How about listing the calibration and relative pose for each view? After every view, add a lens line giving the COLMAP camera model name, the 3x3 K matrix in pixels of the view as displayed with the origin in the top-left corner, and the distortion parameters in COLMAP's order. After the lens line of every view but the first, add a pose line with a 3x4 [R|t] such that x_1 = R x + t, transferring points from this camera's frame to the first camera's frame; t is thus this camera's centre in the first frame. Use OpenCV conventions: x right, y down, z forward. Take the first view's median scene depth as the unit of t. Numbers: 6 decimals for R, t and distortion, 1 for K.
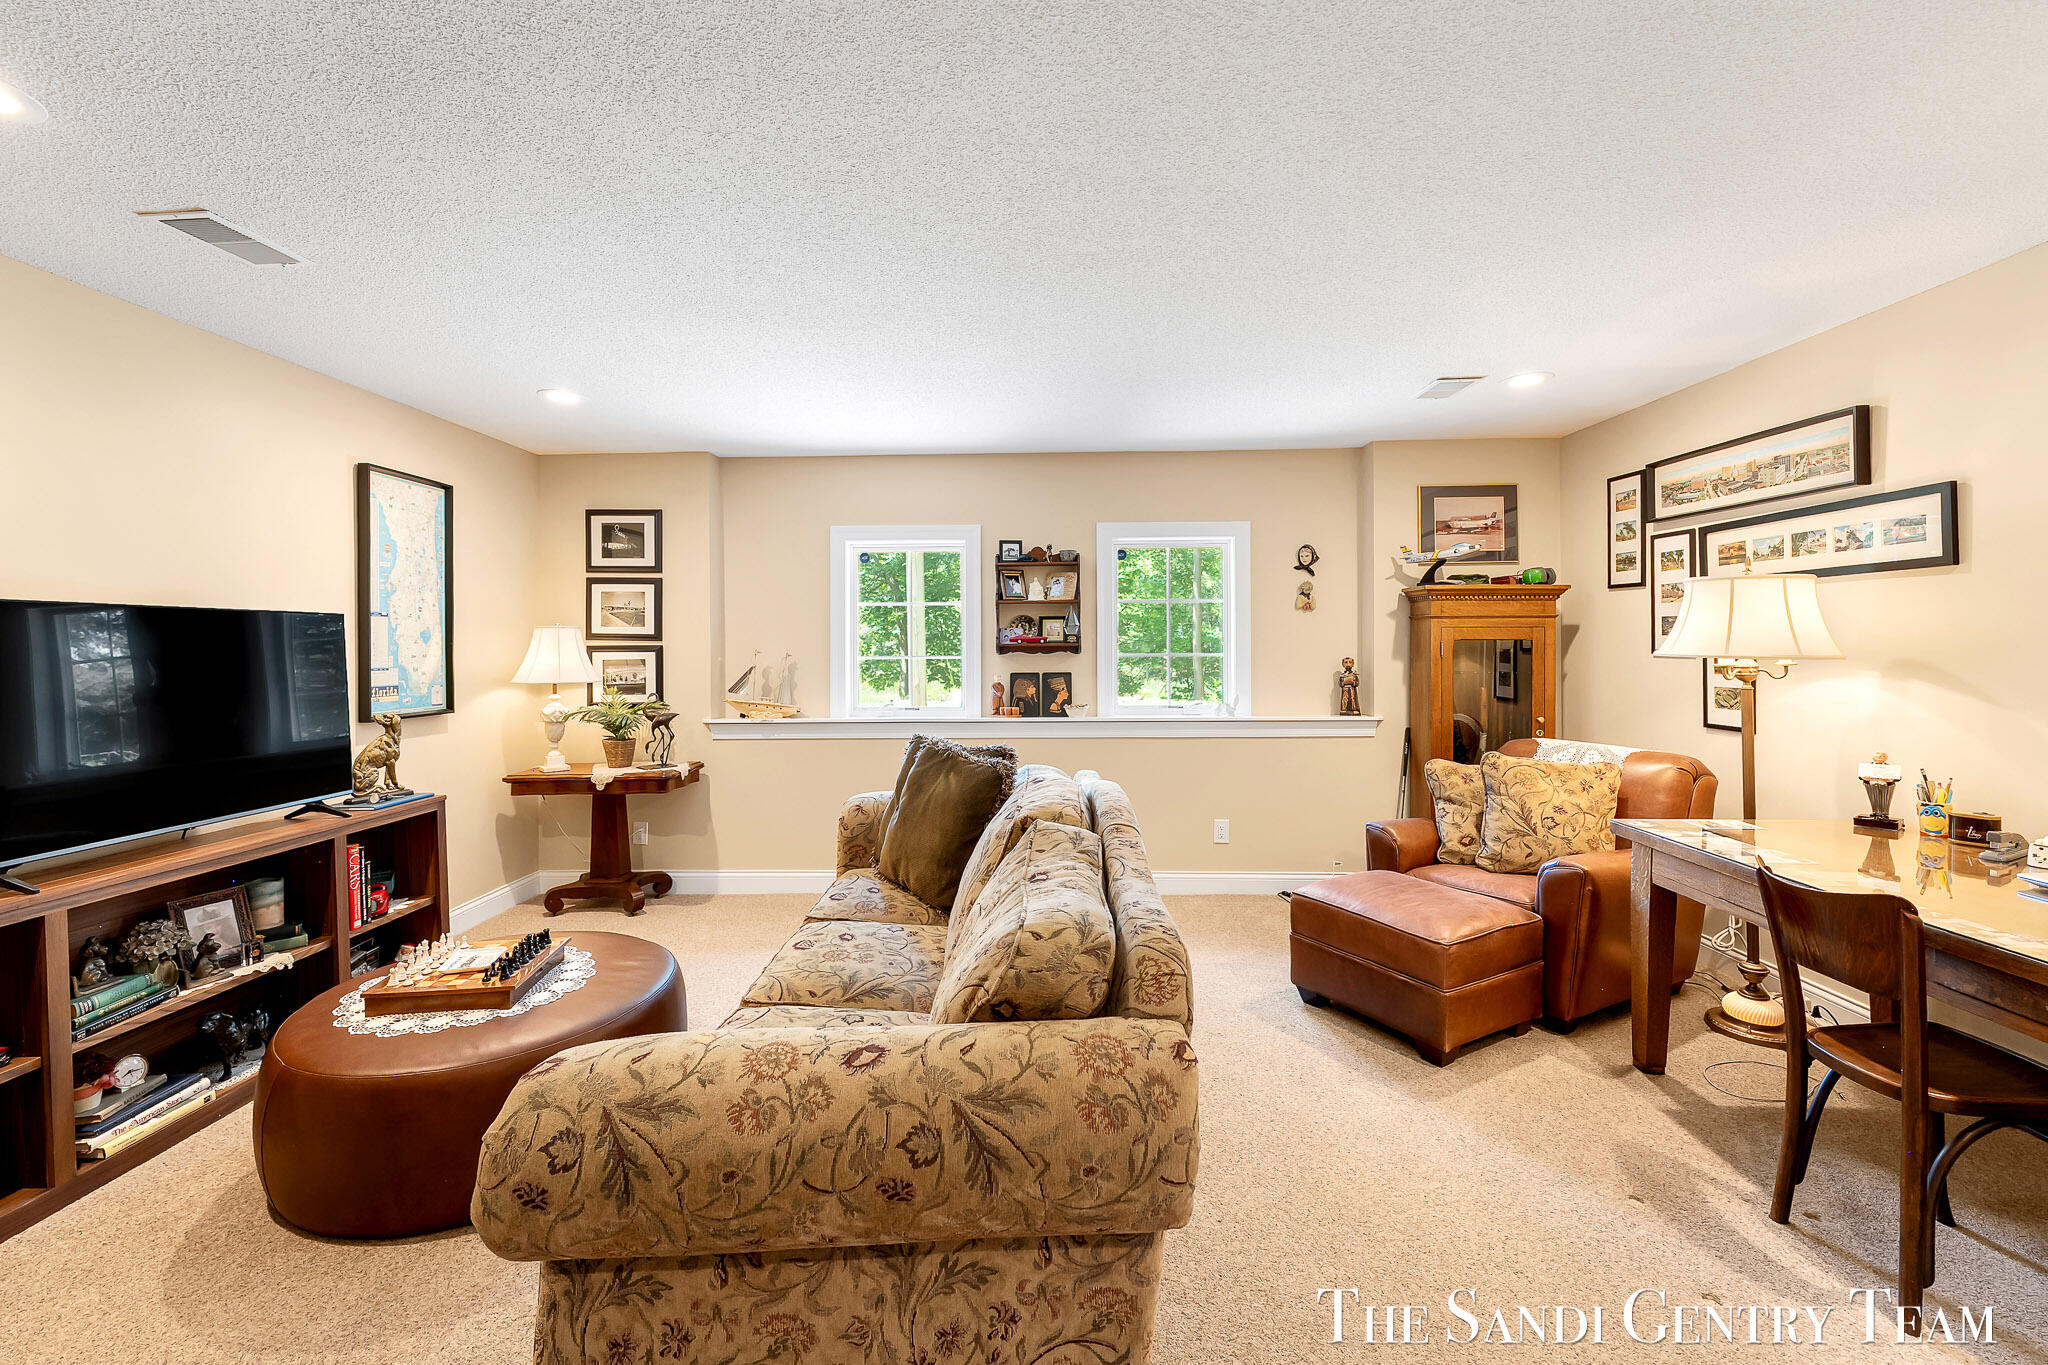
lens RADIAL K [[828.4, 0, 1016.3], [0, 828.4, 658.3], [0, 0, 1]] dist [0.000043, -0.000247]
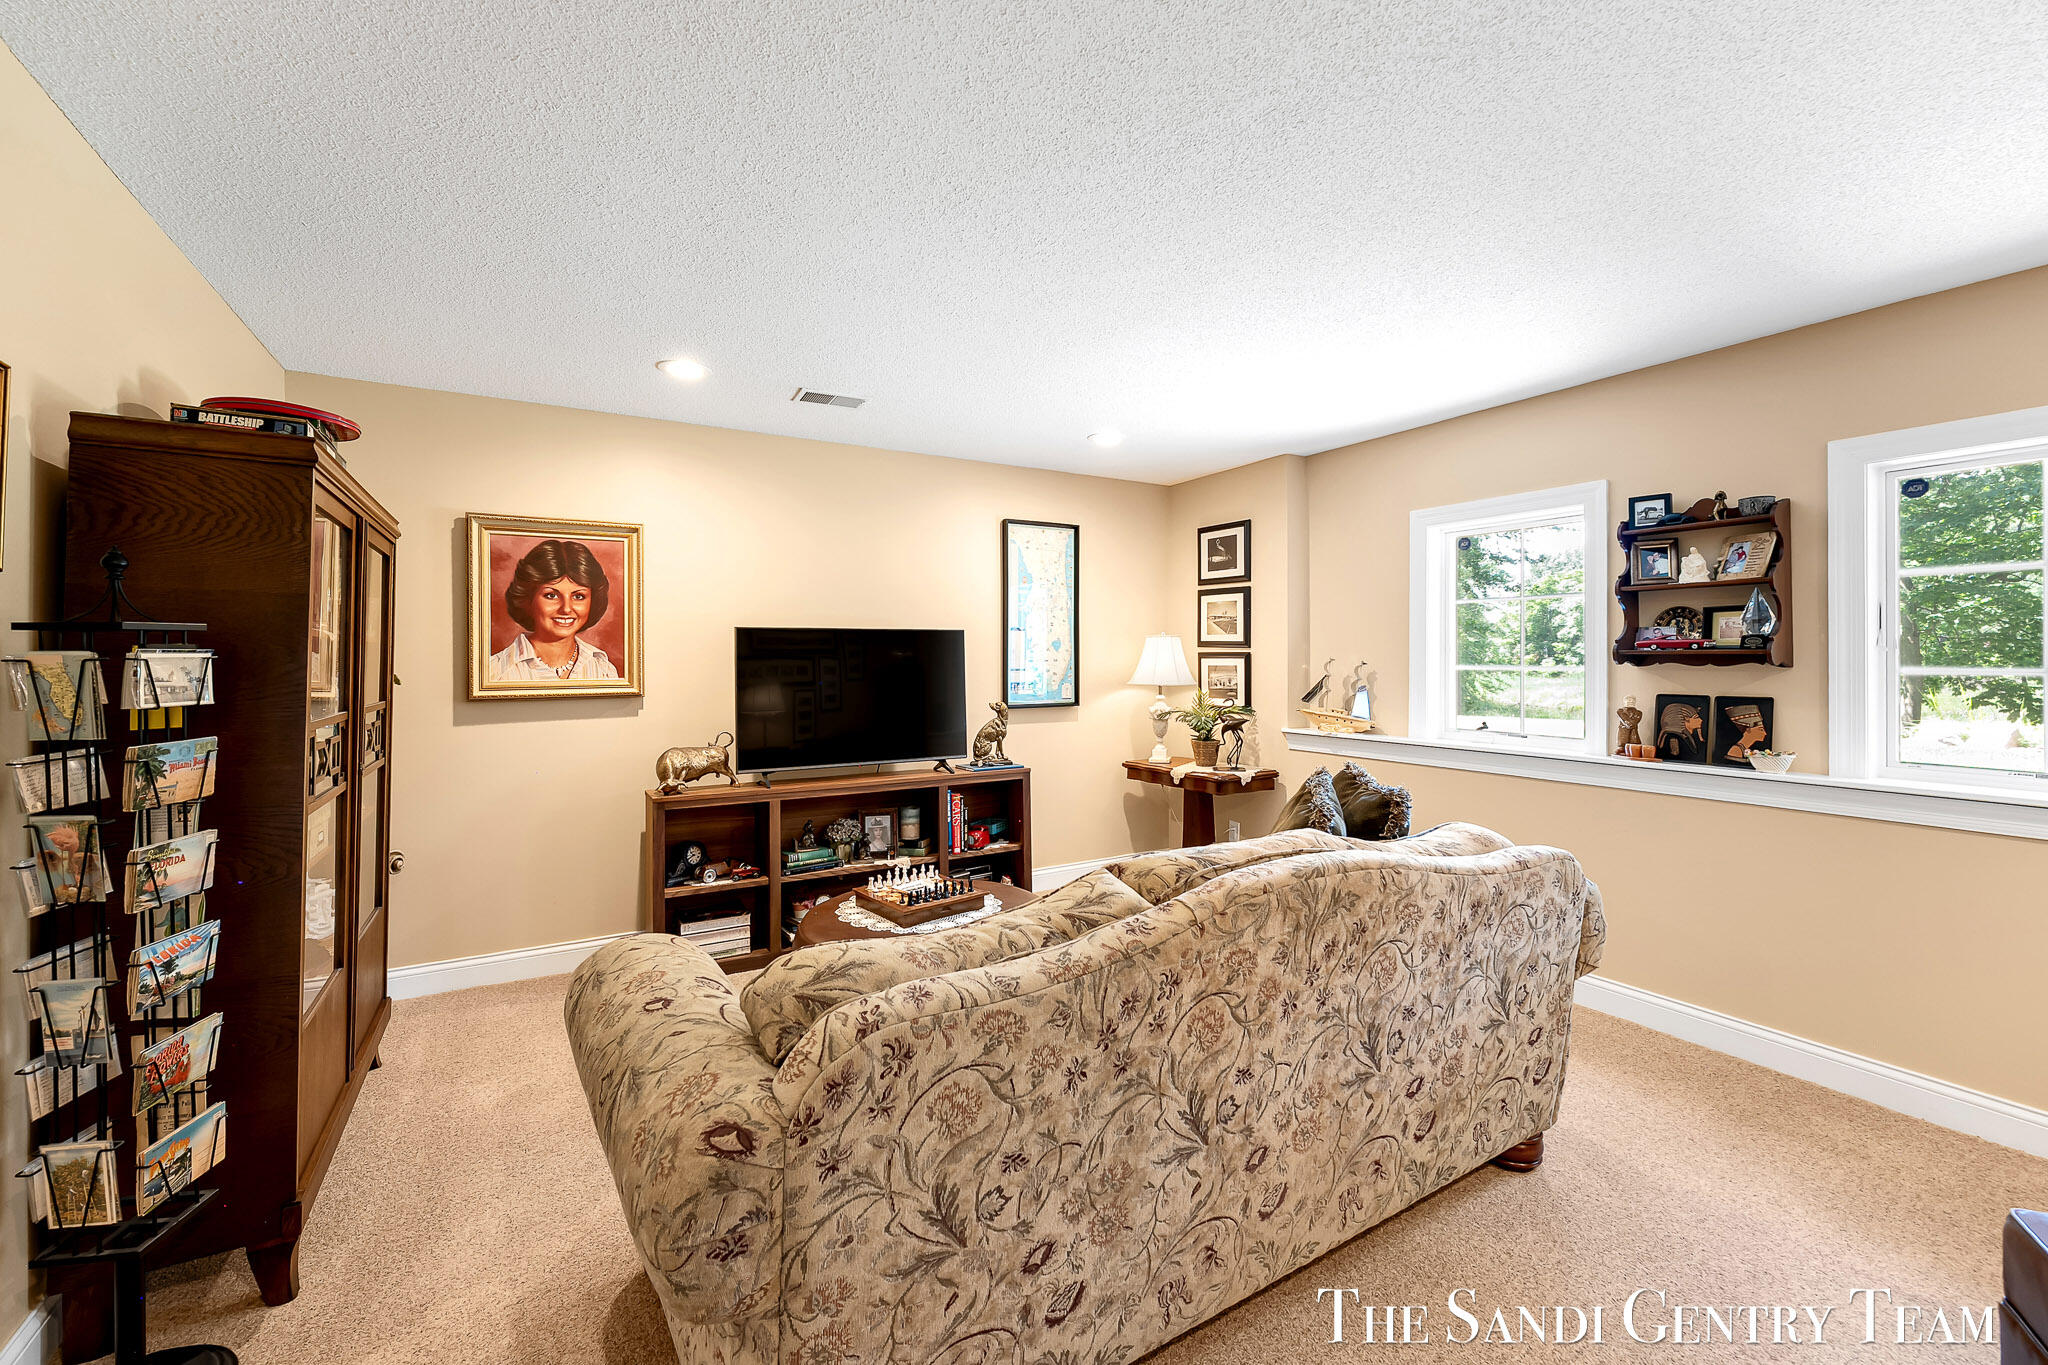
lens RADIAL K [[828.4, 0, 1016.3], [0, 828.4, 658.3], [0, 0, 1]] dist [0.000043, -0.000247]
pose [[0.535388, 0.006980, -0.844577, 0.345602], [-0.013567, 0.999908, -0.000336, -0.004638], [0.844497, 0.011639, 0.535434, 0.257217]]
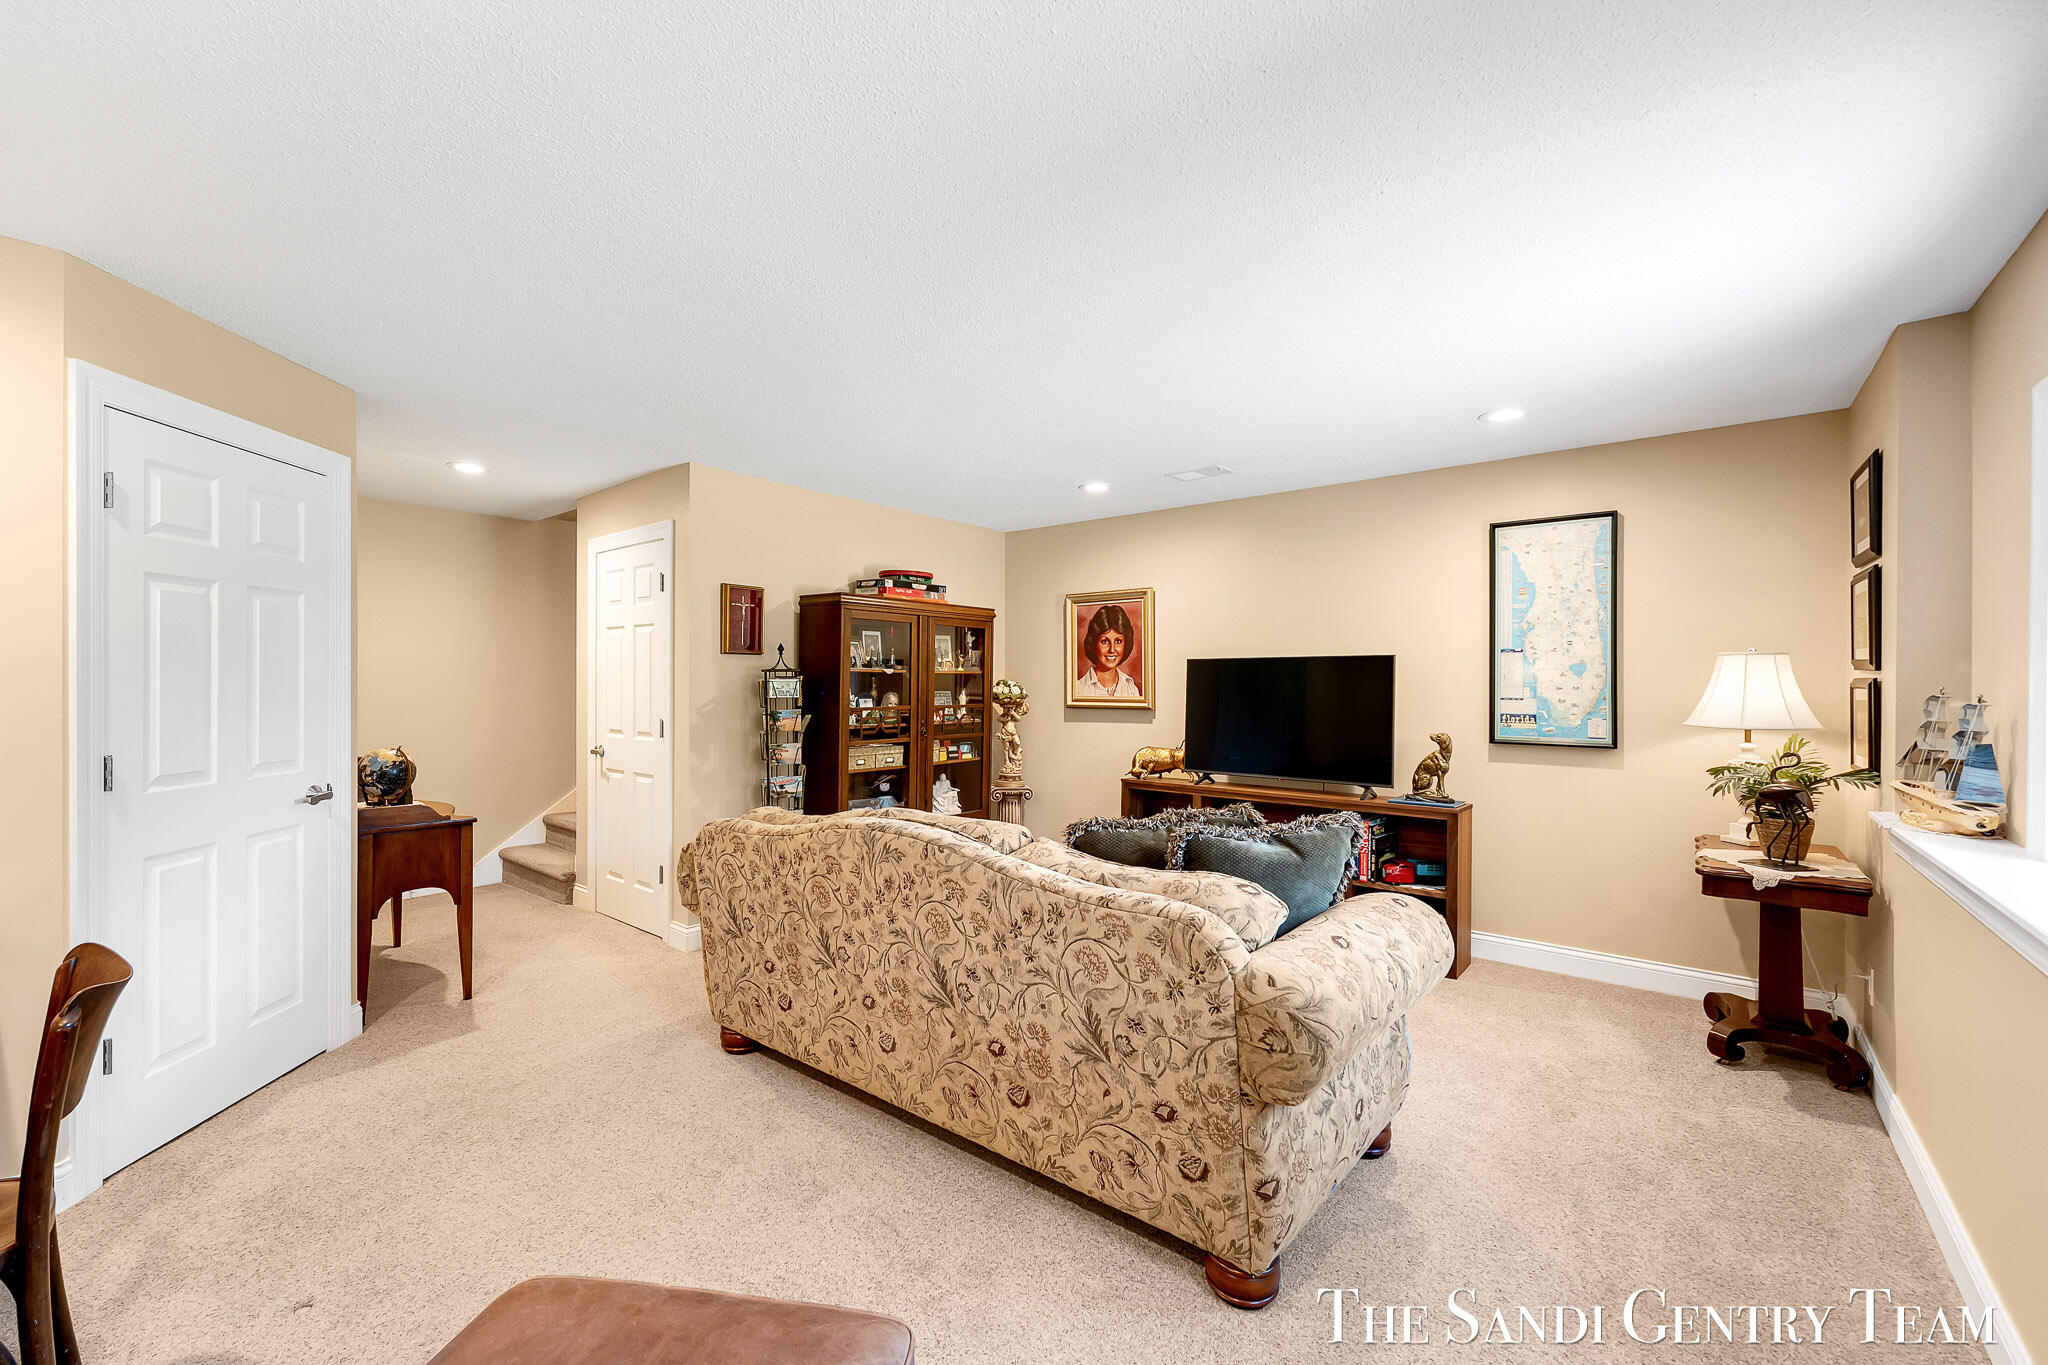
lens RADIAL K [[813.2, 0, 1024.0], [0, 813.2, 682.5], [0, 0, 1]] dist [-0.001077, -0.000507]
pose [[-0.598932, 0.006740, -0.800771, 0.497454], [-0.010550, 0.999811, 0.016306, -0.019033], [0.800730, 0.018214, -0.598748, 1.057787]]
